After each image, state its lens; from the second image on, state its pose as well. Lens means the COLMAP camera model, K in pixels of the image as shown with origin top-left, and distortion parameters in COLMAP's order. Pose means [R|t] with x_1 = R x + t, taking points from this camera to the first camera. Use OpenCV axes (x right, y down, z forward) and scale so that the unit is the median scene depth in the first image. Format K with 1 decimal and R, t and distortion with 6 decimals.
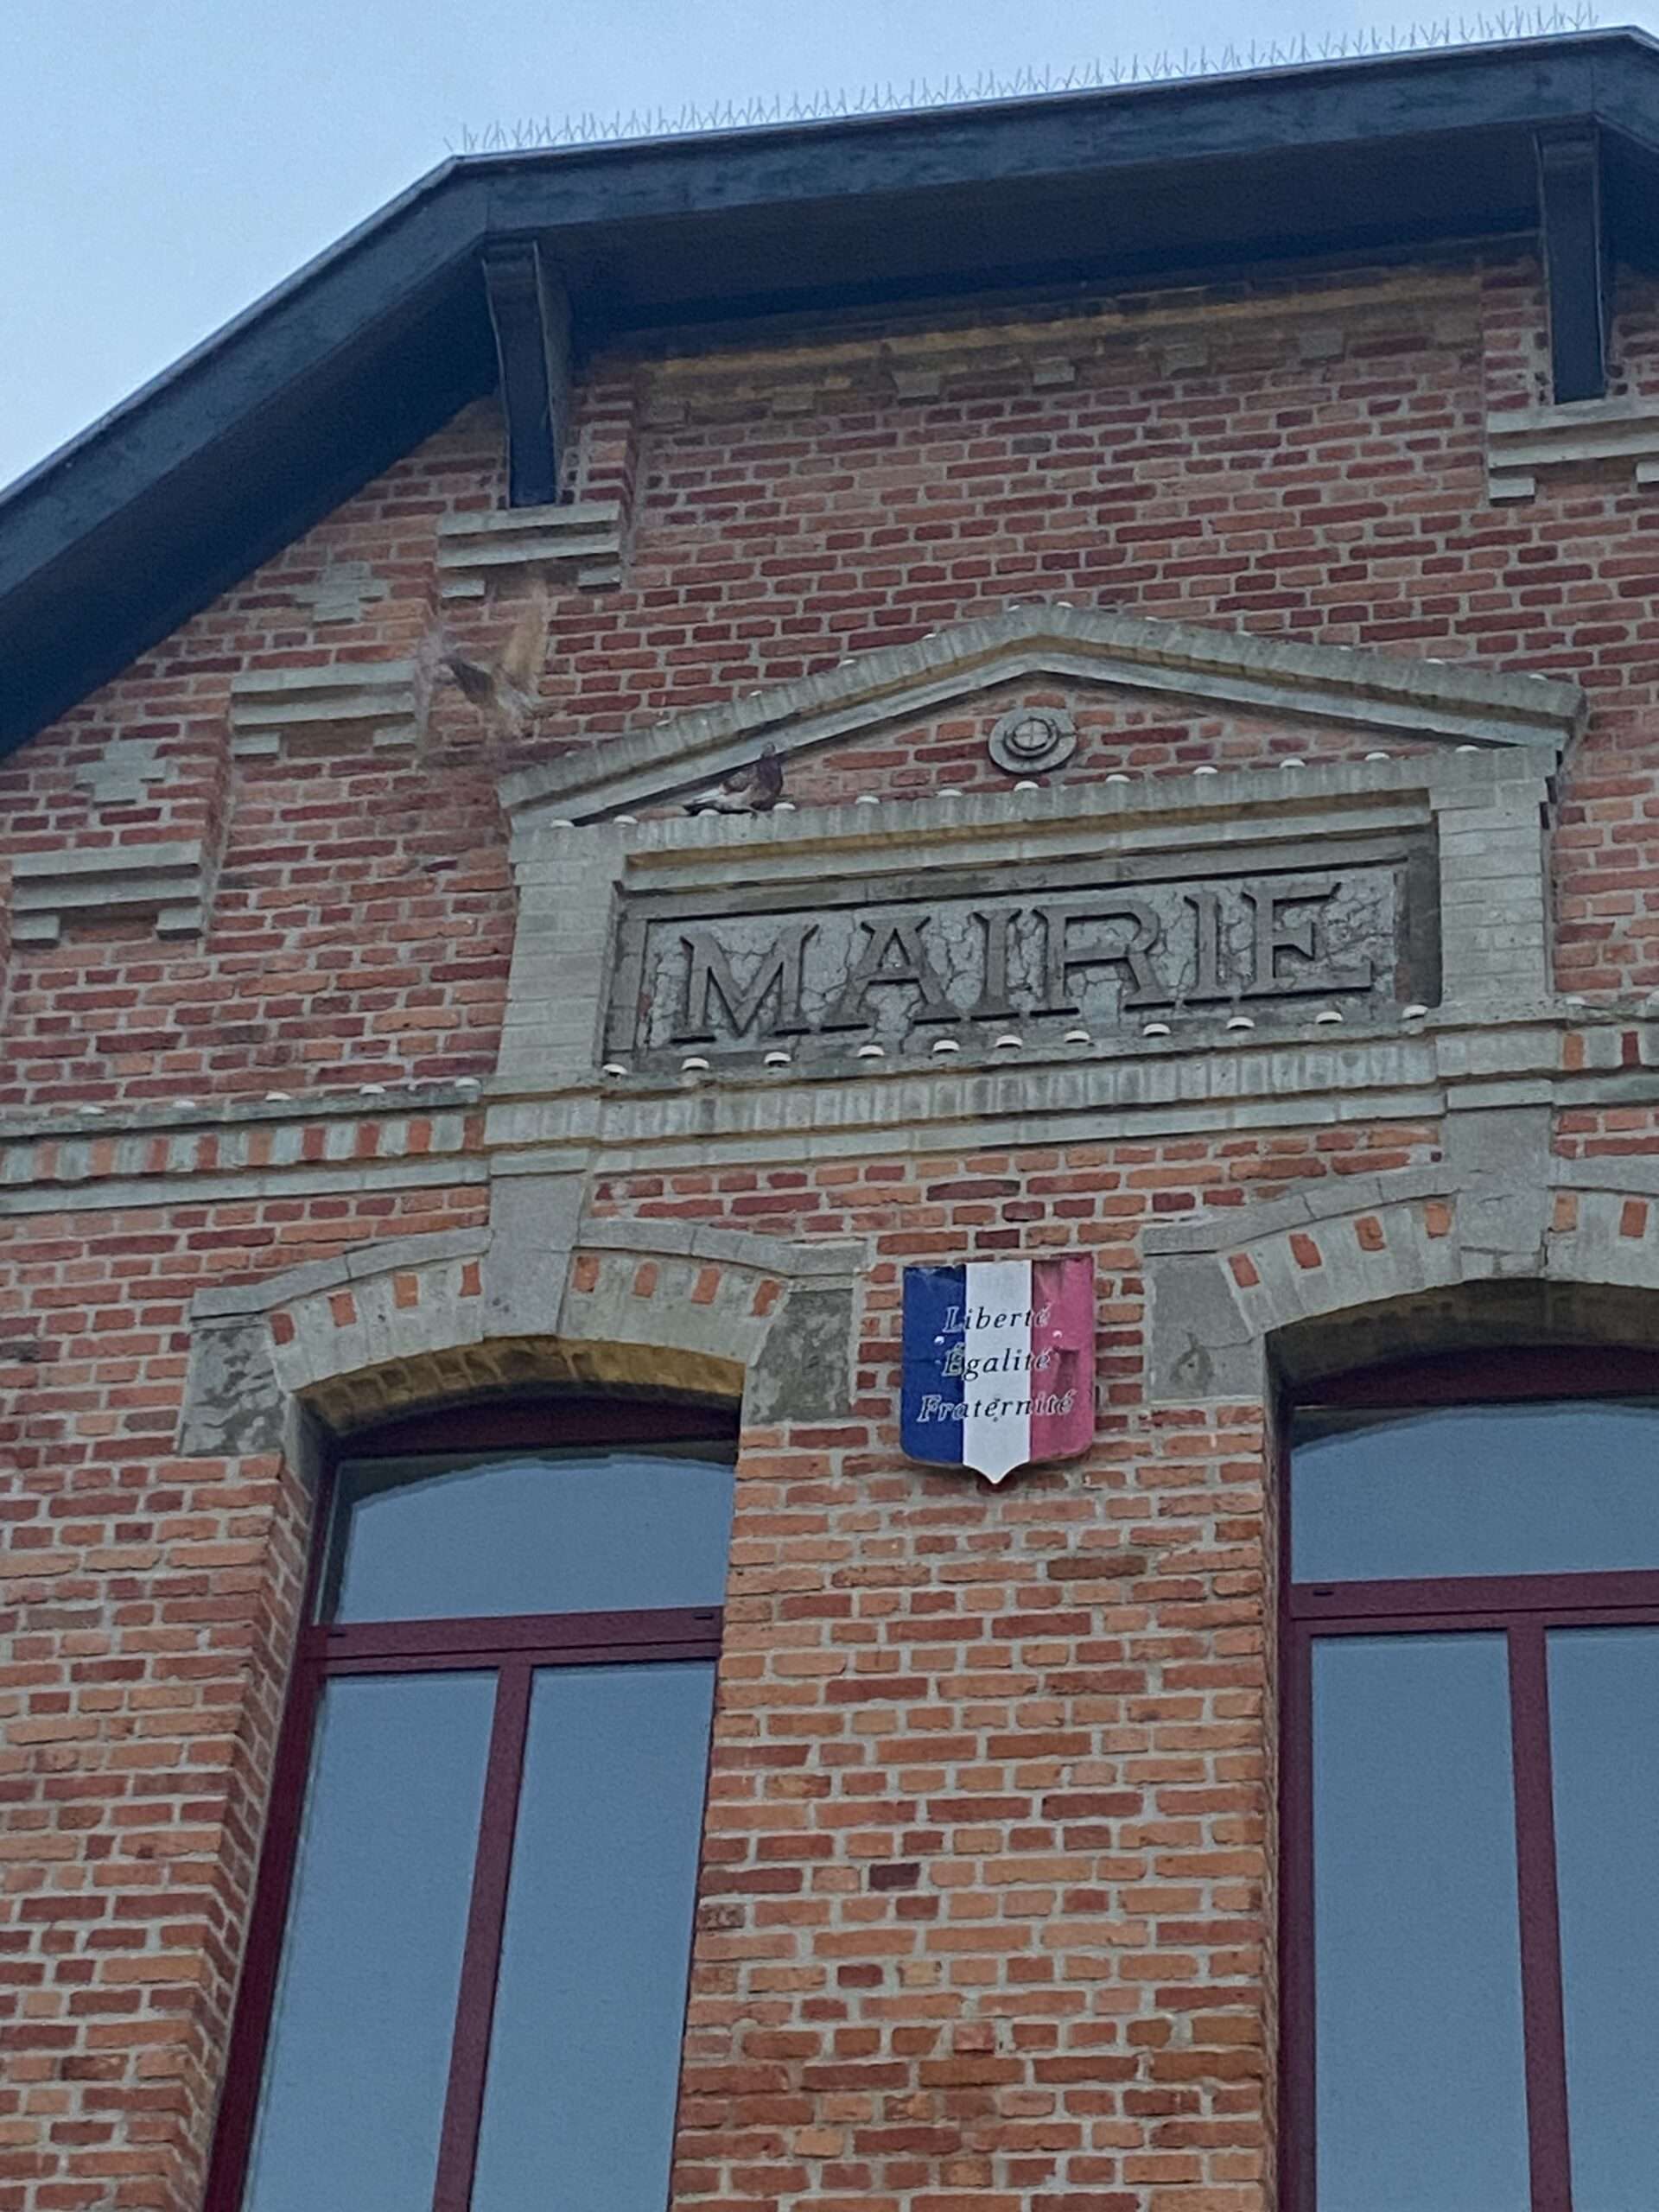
lens RADIAL K [[4466.9, 0, 829.5], [0, 4466.9, 1106.0], [0, 0, 1]] dist [0.074534, 0.037582]
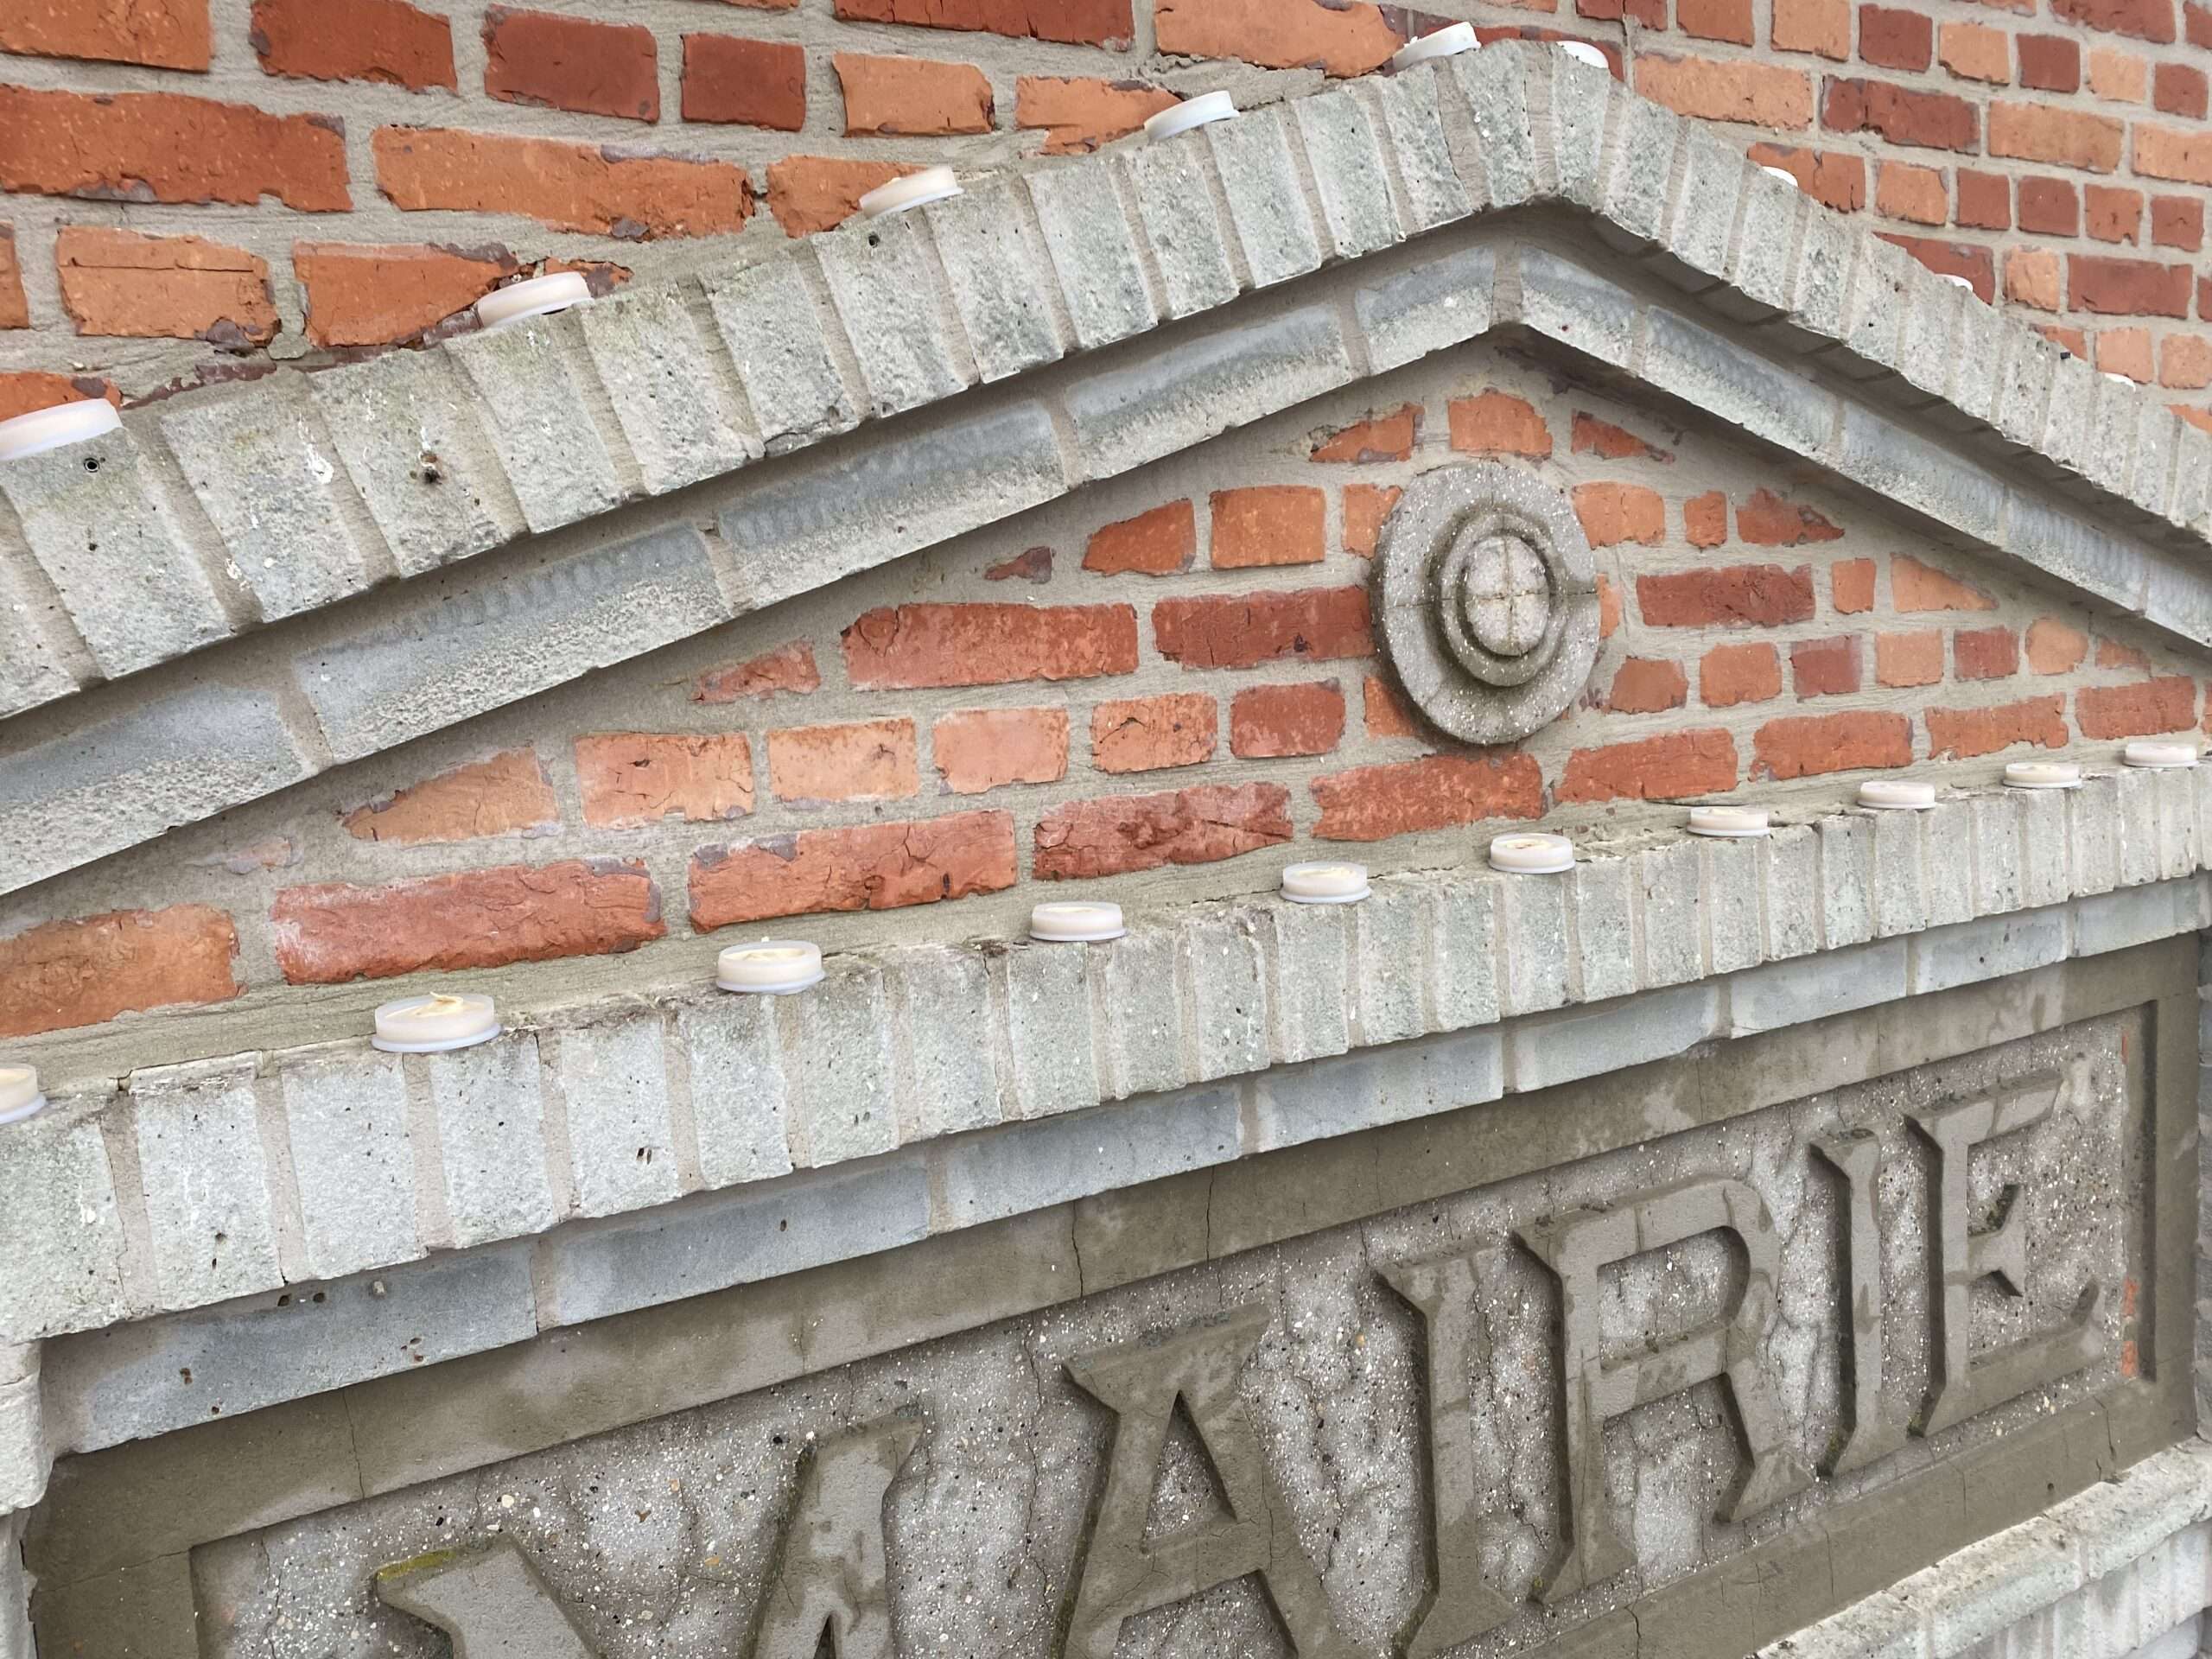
lens RADIAL K [[1659.5, 0, 1106.0], [0, 1659.5, 829.5], [0, 0, 1]] dist [0.012196, -0.009647]
pose [[0.764881, -0.167232, 0.622085, -0.055857], [-0.289018, 0.773967, 0.563422, -0.139304], [-0.575695, -0.610745, 0.543659, 1.028710]]
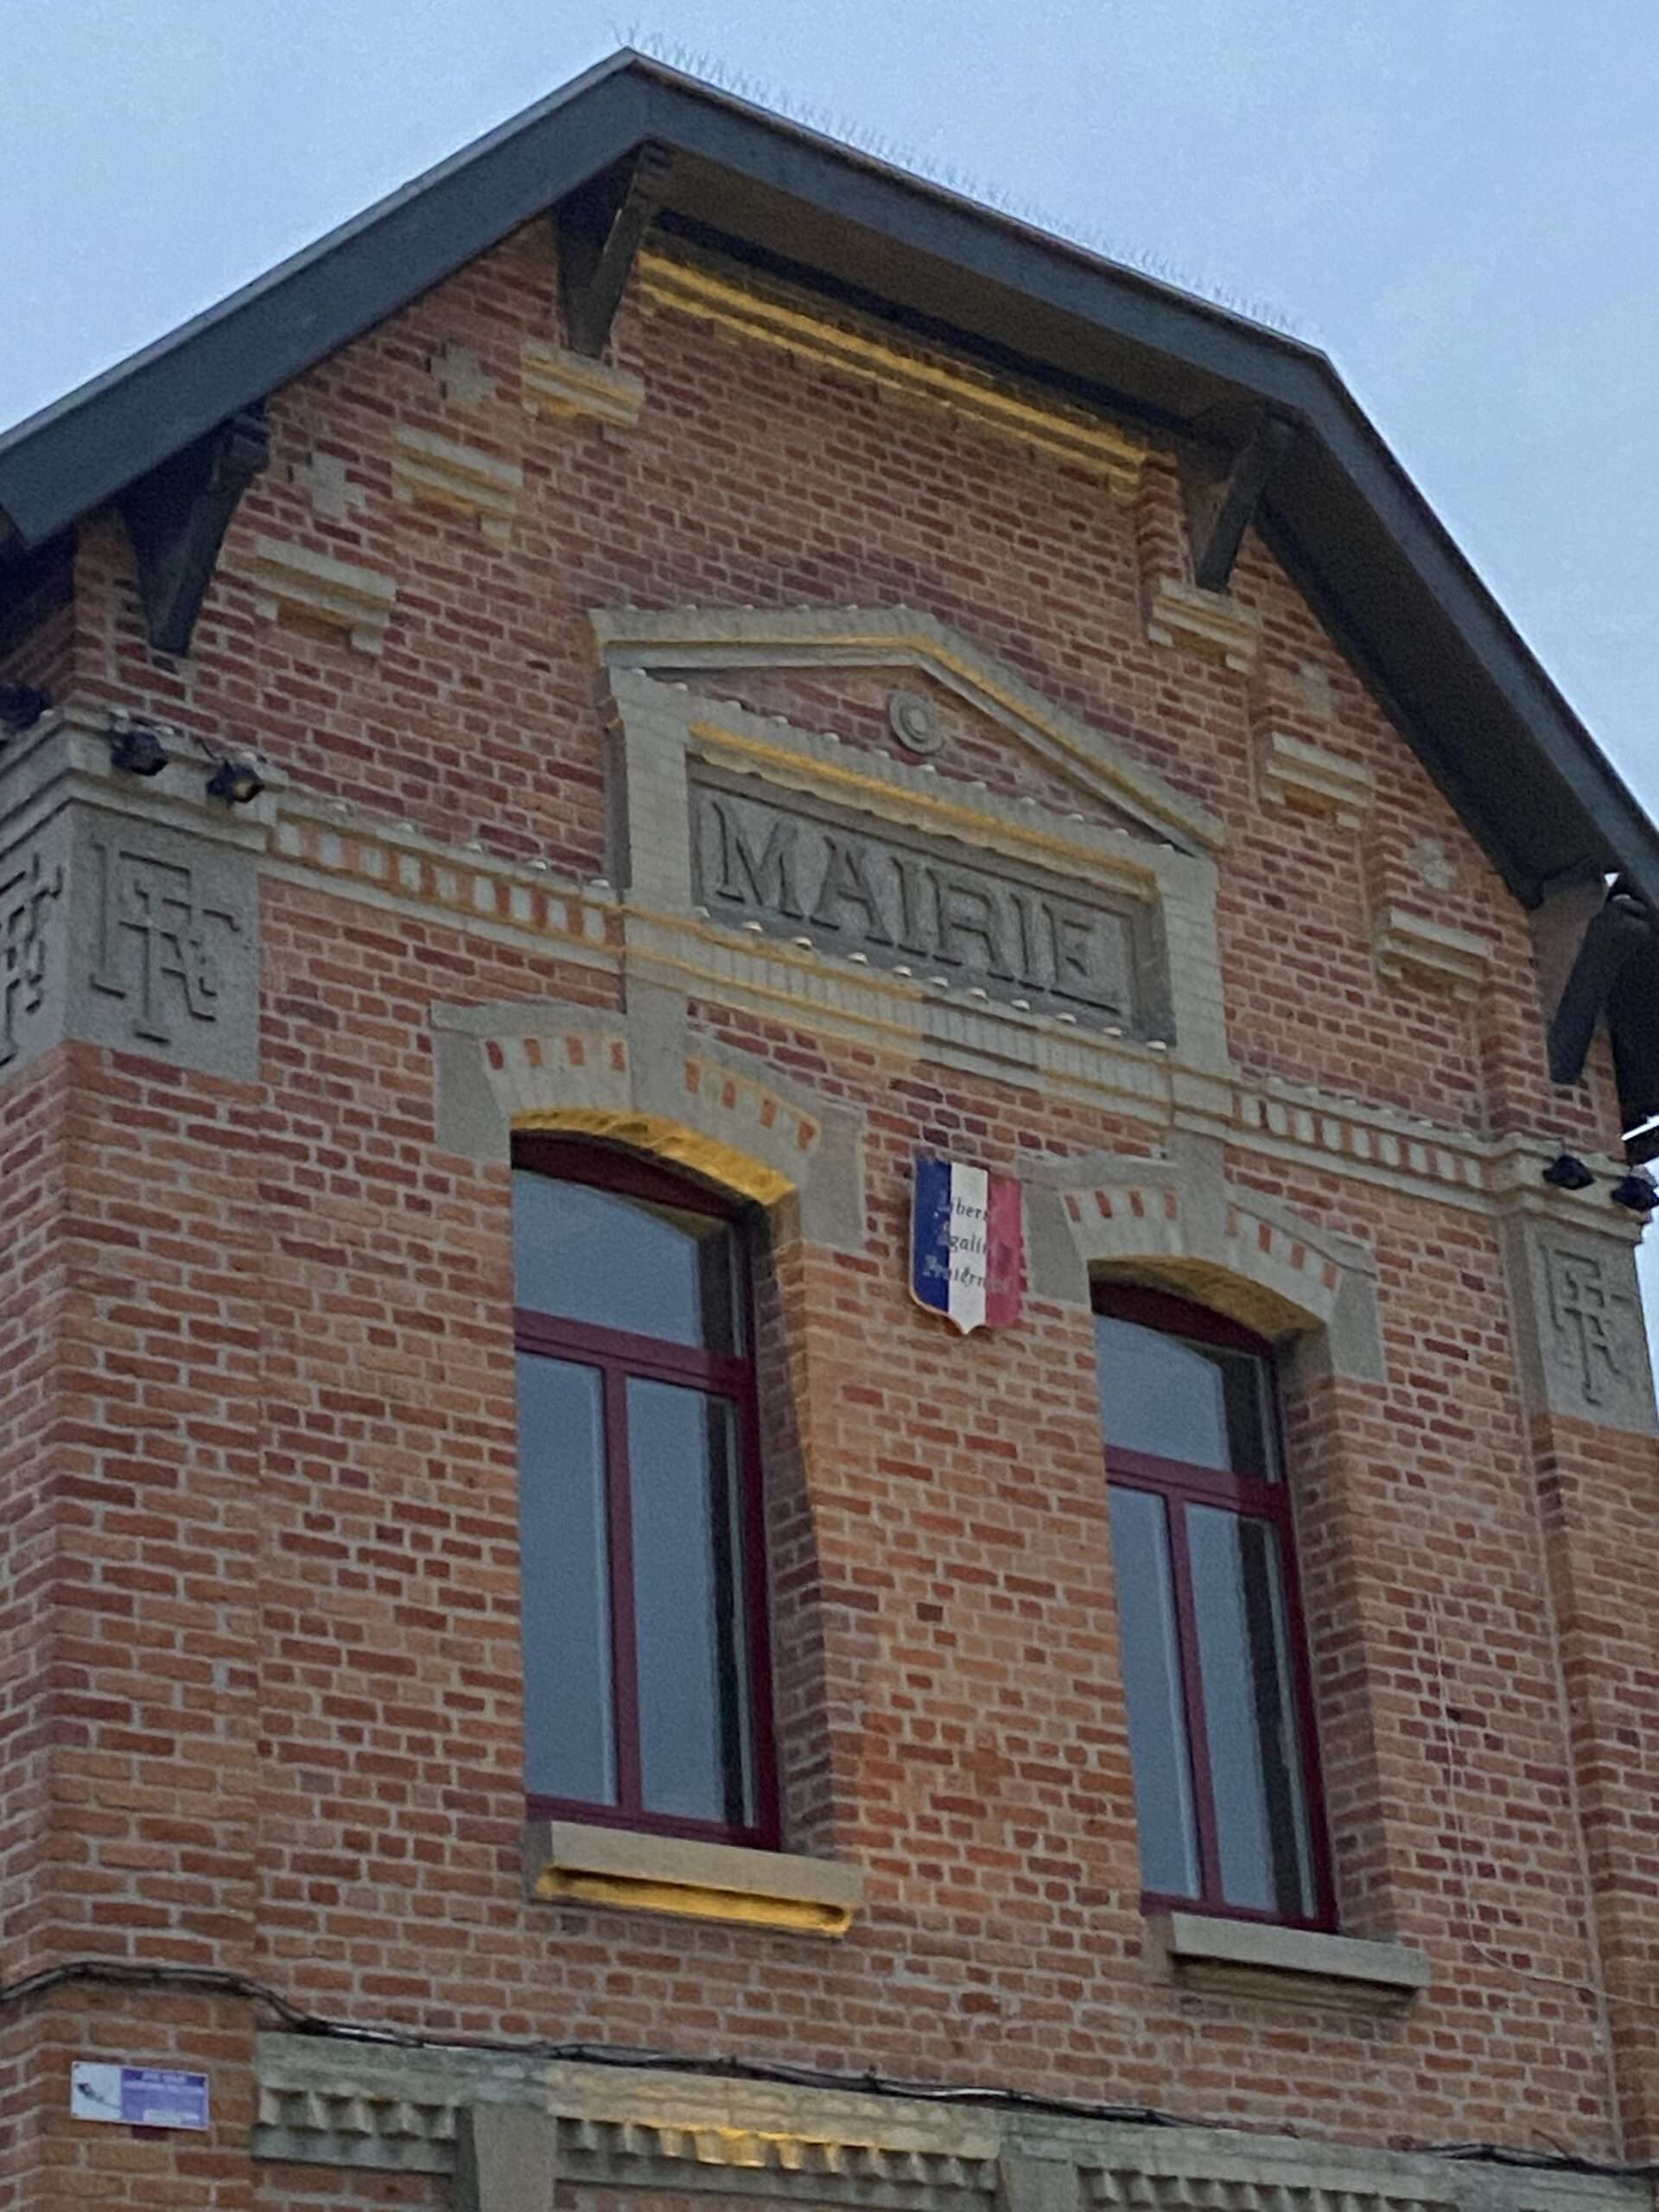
lens RADIAL K [[4544.5, 0, 829.5], [0, 4544.5, 1106.0], [0, 0, 1]] dist [0.162507, -2.374573]
pose [[0.646618, 0.225531, 0.728712, -1.013864], [-0.366895, 0.929490, 0.037892, -0.020078], [-0.668785, -0.291862, 0.683771, 0.067384]]
